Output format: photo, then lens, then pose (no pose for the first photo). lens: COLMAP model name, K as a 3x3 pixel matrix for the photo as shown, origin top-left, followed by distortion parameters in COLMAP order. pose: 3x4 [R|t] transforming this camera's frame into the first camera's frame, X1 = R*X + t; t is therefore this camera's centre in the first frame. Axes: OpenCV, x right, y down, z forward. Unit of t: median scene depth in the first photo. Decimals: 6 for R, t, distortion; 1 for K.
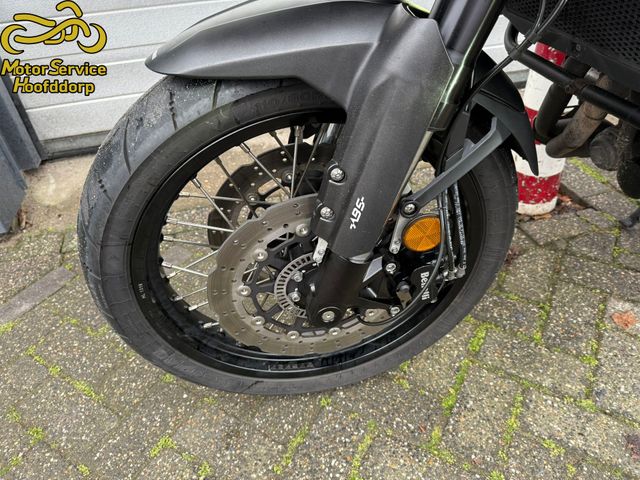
lens RADIAL K [[457.7, 0, 327.8], [0, 457.7, 242.8], [0, 0, 1]] dist [0.045788, -0.060602]
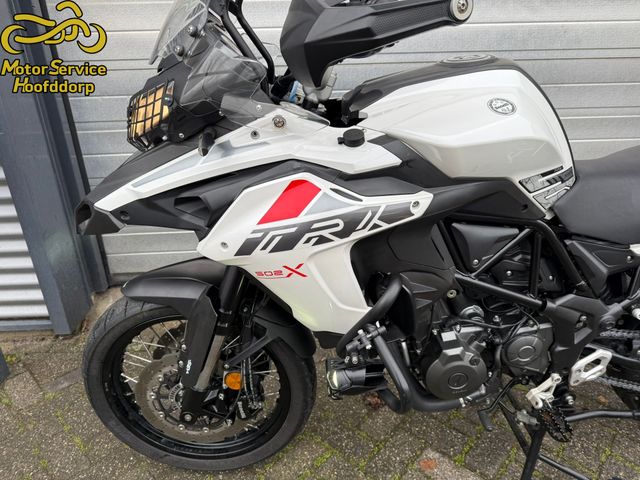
lens RADIAL K [[457.7, 0, 325.2], [0, 457.7, 245.6], [0, 0, 1]] dist [0.045788, -0.060602]
pose [[0.976836, 0.112467, -0.182049, 0.565866], [-0.153250, 0.961444, -0.228342, -0.119484], [0.149349, 0.250952, 0.956409, -0.632182]]
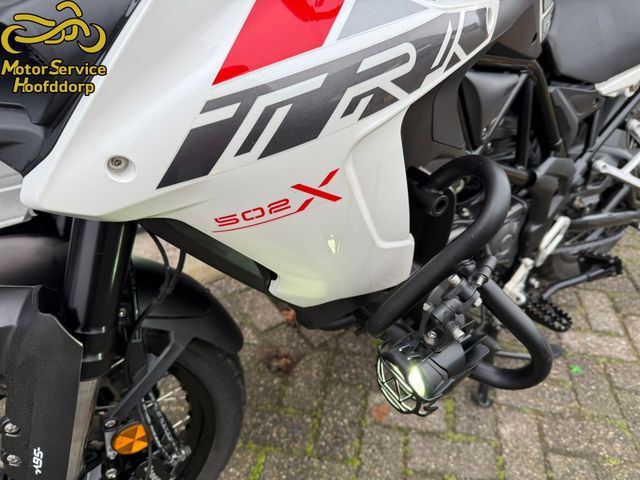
lens RADIAL K [[457.7, 0, 323.7], [0, 457.7, 242.4], [0, 0, 1]] dist [0.045788, -0.060602]
pose [[0.943191, -0.141061, 0.300820, 0.239099], [0.174951, 0.980570, -0.088733, -0.190751], [-0.282458, 0.136321, 0.949544, -0.133134]]
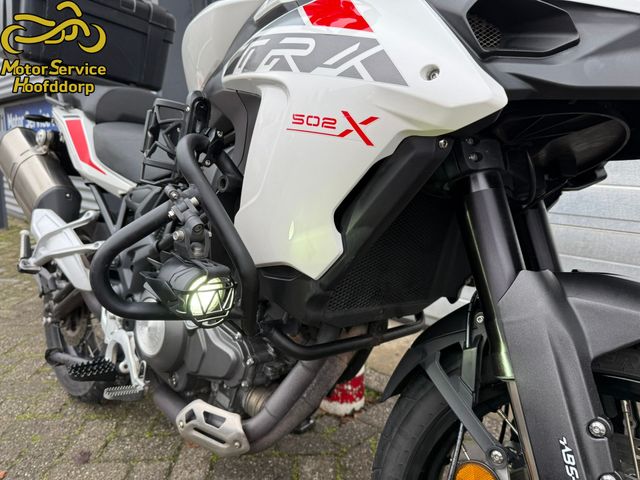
lens RADIAL K [[457.7, 0, 324.5], [0, 457.7, 235.8], [0, 0, 1]] dist [0.045788, -0.060602]
pose [[0.534214, 0.209151, -0.819067, 1.973326], [-0.564271, 0.809684, -0.161275, -0.336507], [0.629455, 0.548332, 0.550562, 0.208559]]
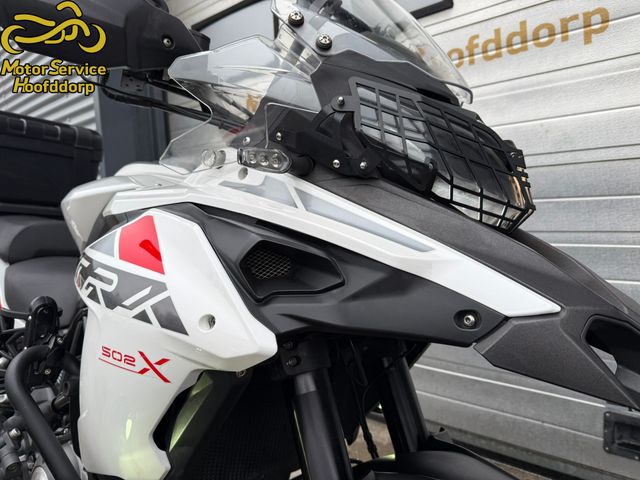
lens RADIAL K [[457.7, 0, 321.7], [0, 457.7, 237.0], [0, 0, 1]] dist [0.045788, -0.060602]
pose [[0.561978, 0.086931, -0.822572, 2.087274], [-0.498719, 0.828983, -0.253115, -0.641080], [0.659894, 0.552477, 0.509224, 0.223187]]
